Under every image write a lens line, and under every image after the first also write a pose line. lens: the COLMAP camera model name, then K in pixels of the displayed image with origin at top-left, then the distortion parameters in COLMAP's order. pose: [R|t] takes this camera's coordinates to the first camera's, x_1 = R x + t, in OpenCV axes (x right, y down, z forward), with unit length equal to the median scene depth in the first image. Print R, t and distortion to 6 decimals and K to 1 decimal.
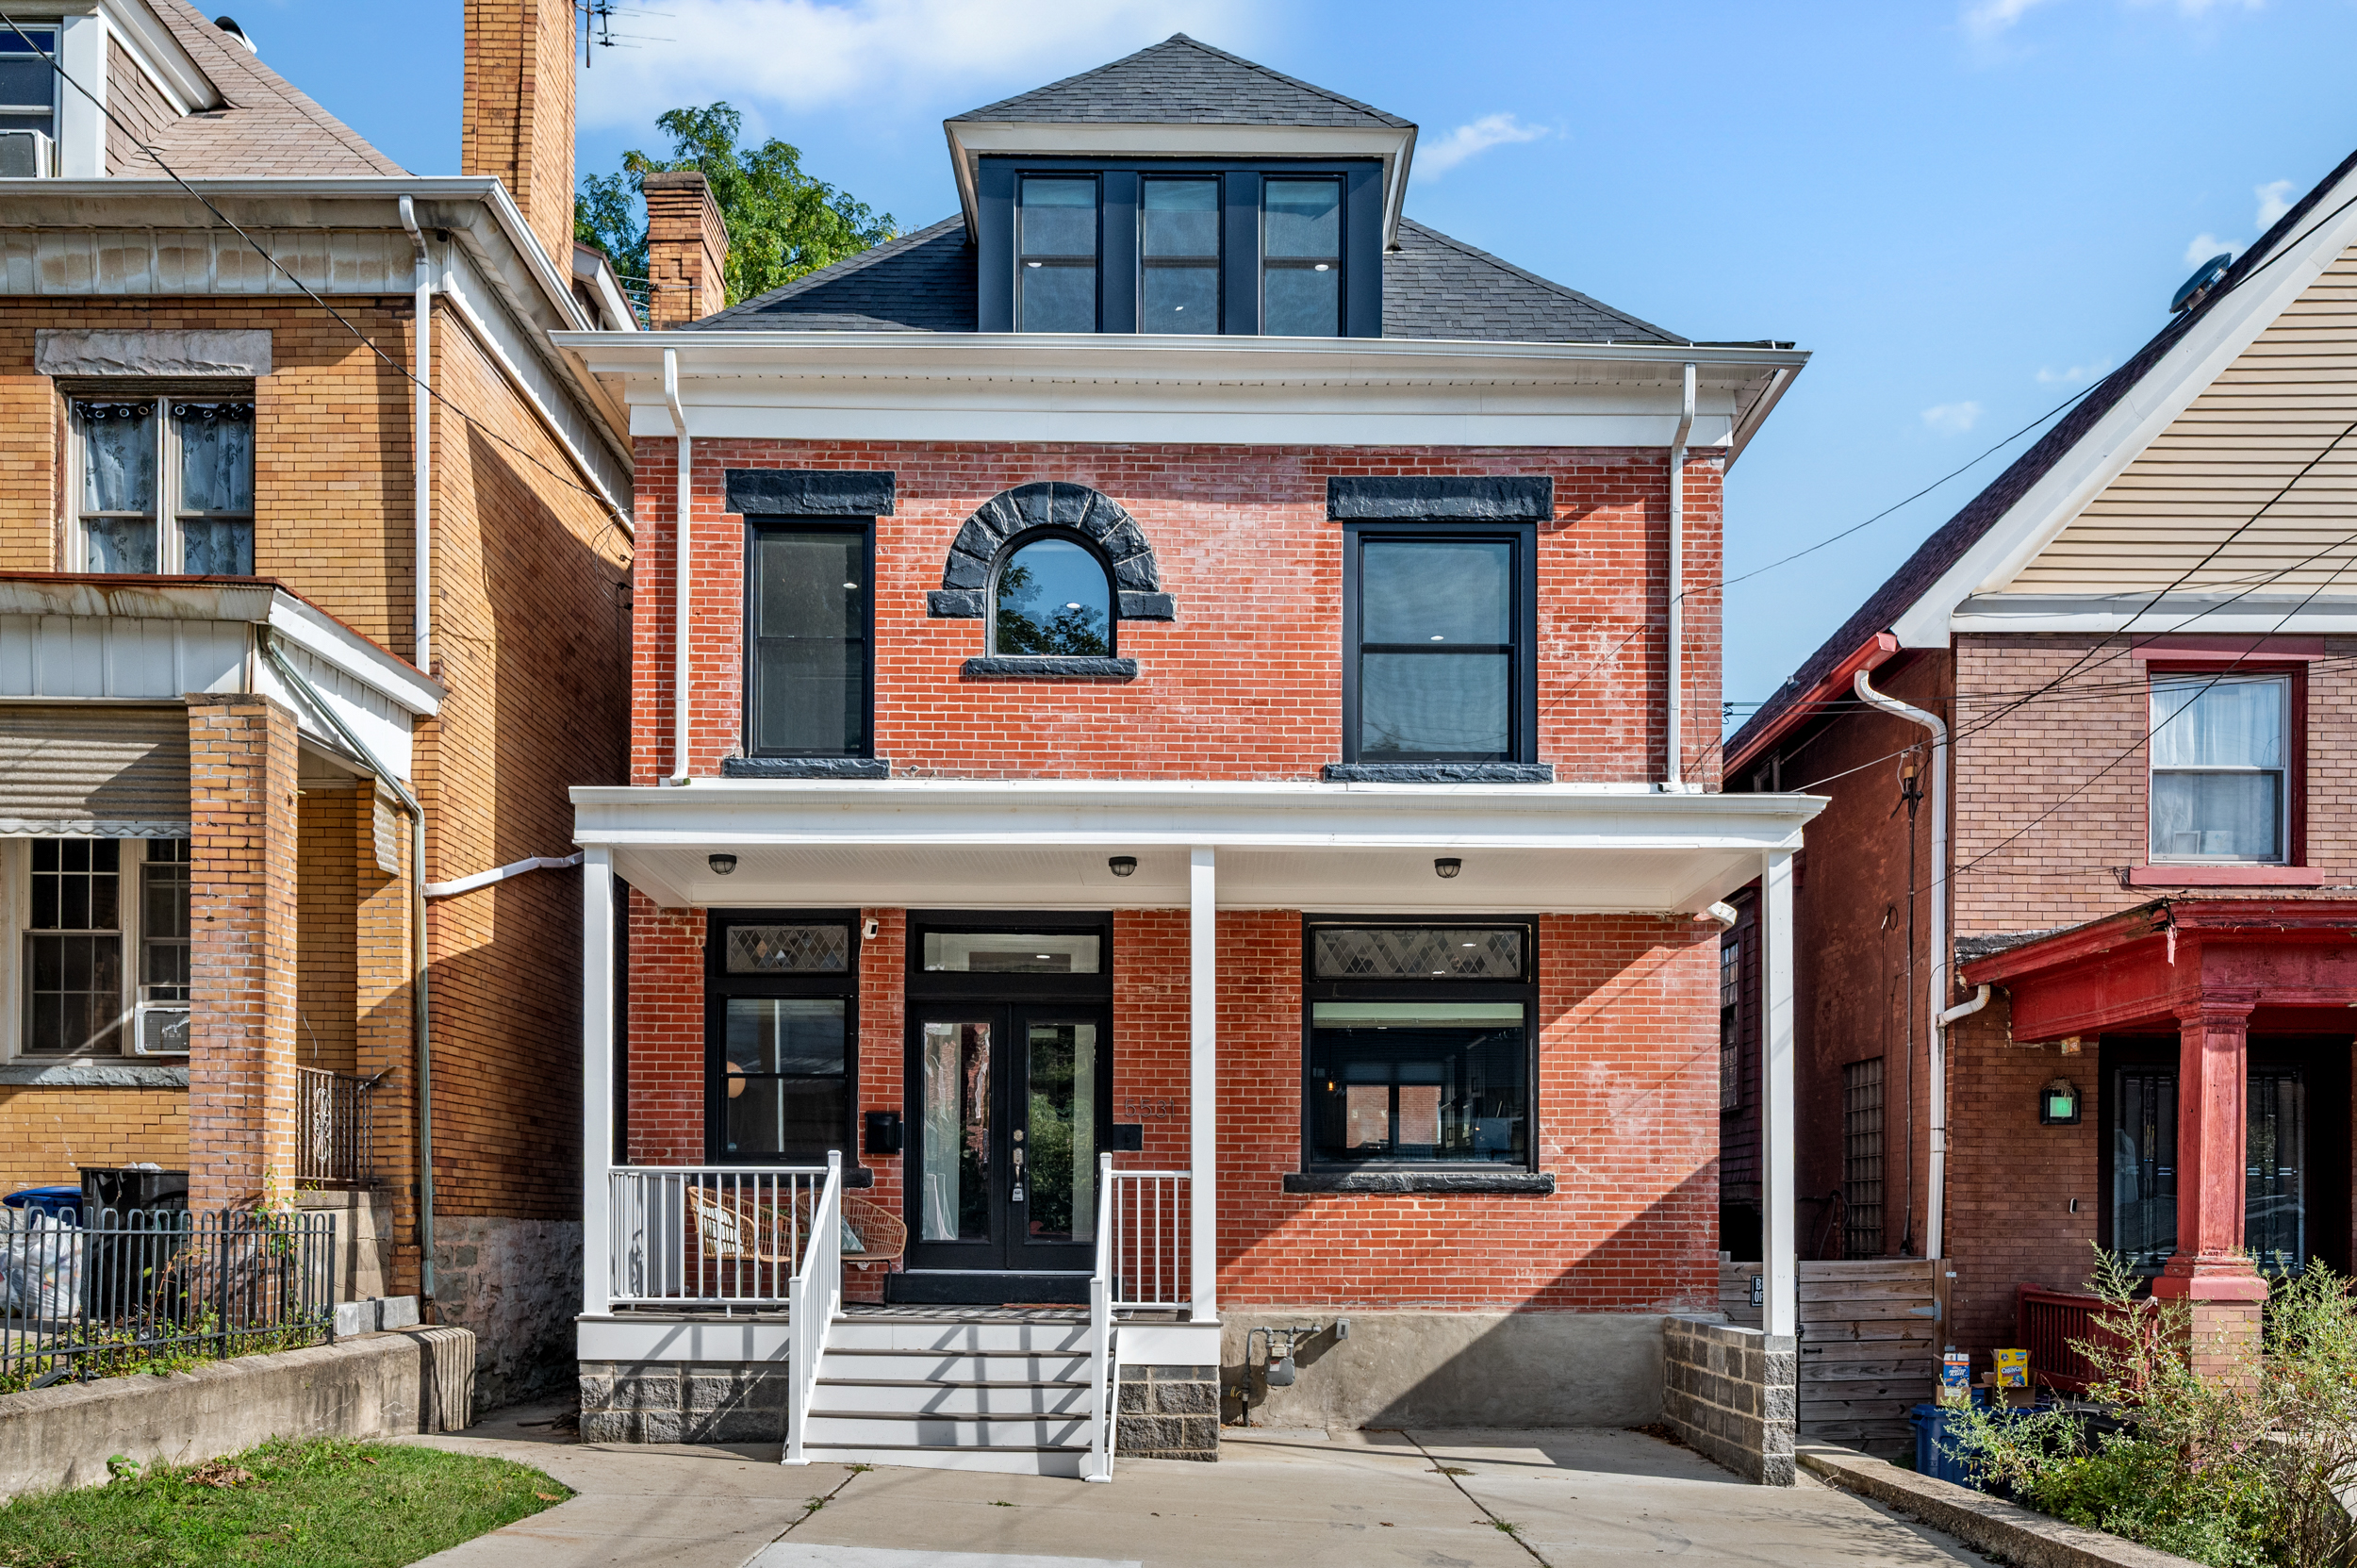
lens RADIAL K [[1871.1, 0, 1178.5], [0, 1871.1, 784.0], [0, 0, 1]] dist [0.001203, 0.000539]
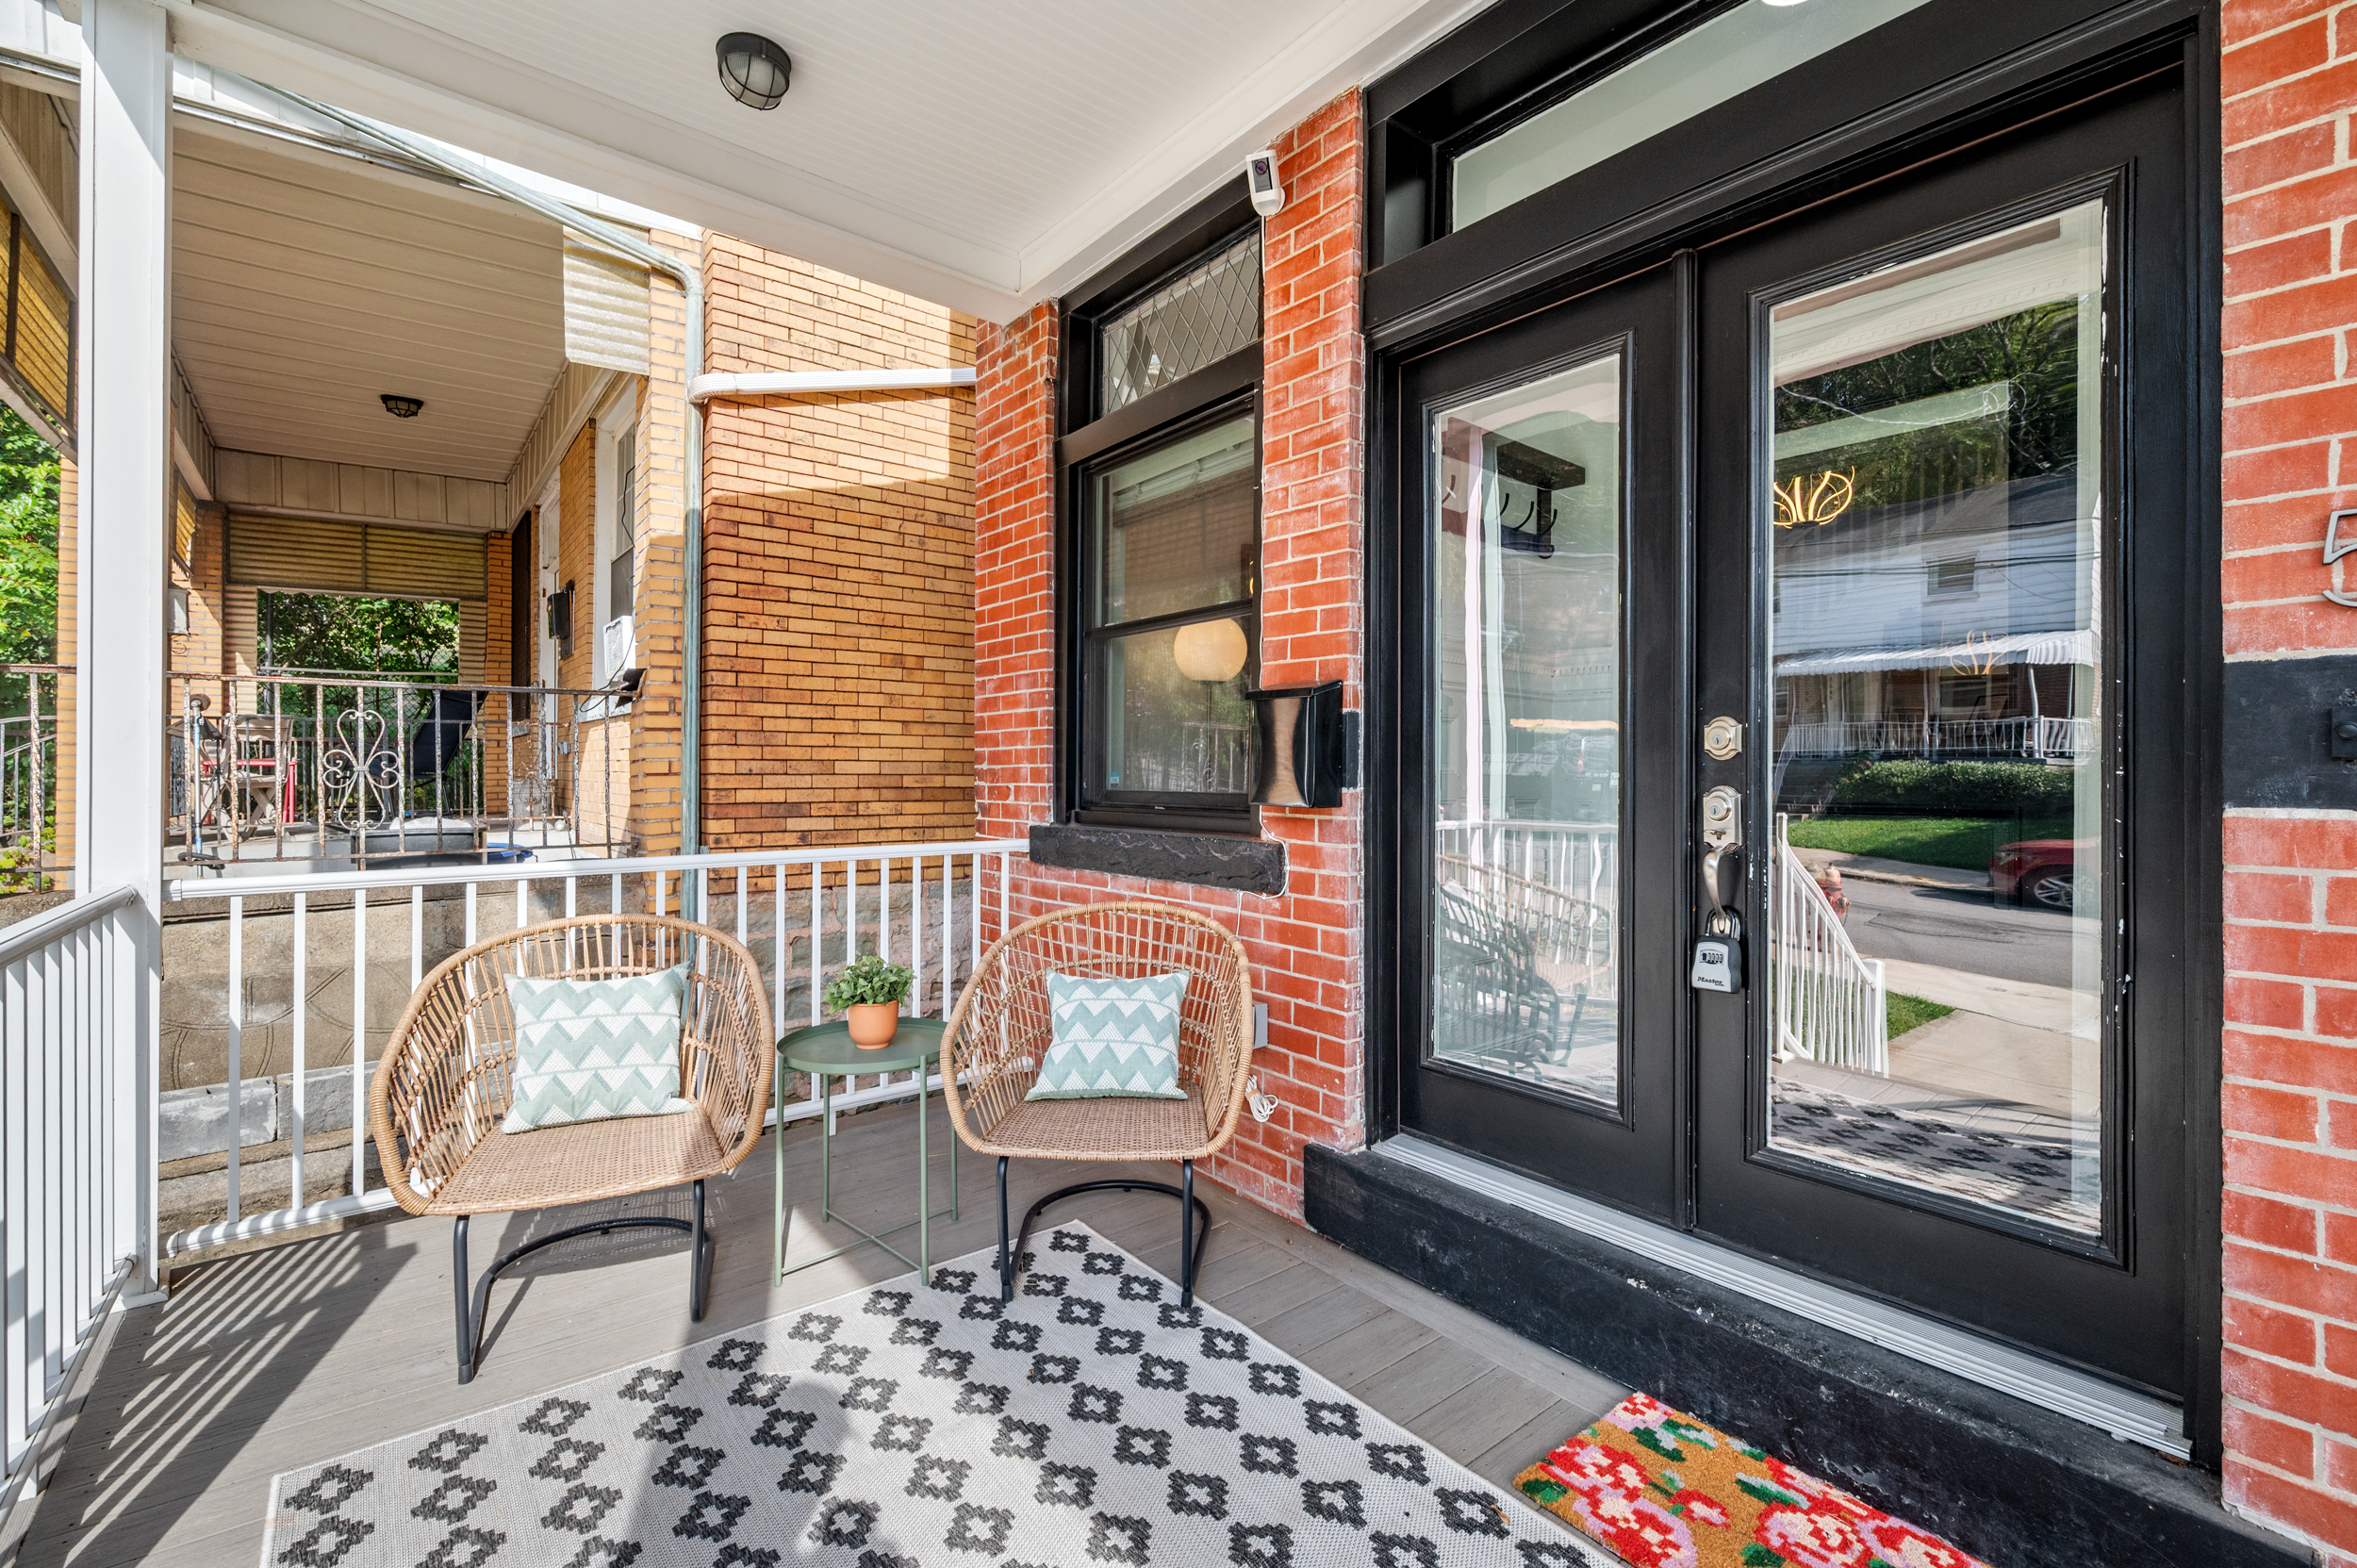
lens RADIAL K [[1049.9, 0, 1178.5], [0, 1049.9, 784.0], [0, 0, 1]] dist [-0.000179, 0.000032]
pose [[0.617398, 0.003005, -0.786645, -0.017729], [0.181339, 0.972517, 0.146039, 0.159628], [0.765465, -0.232814, 0.599885, 0.856673]]
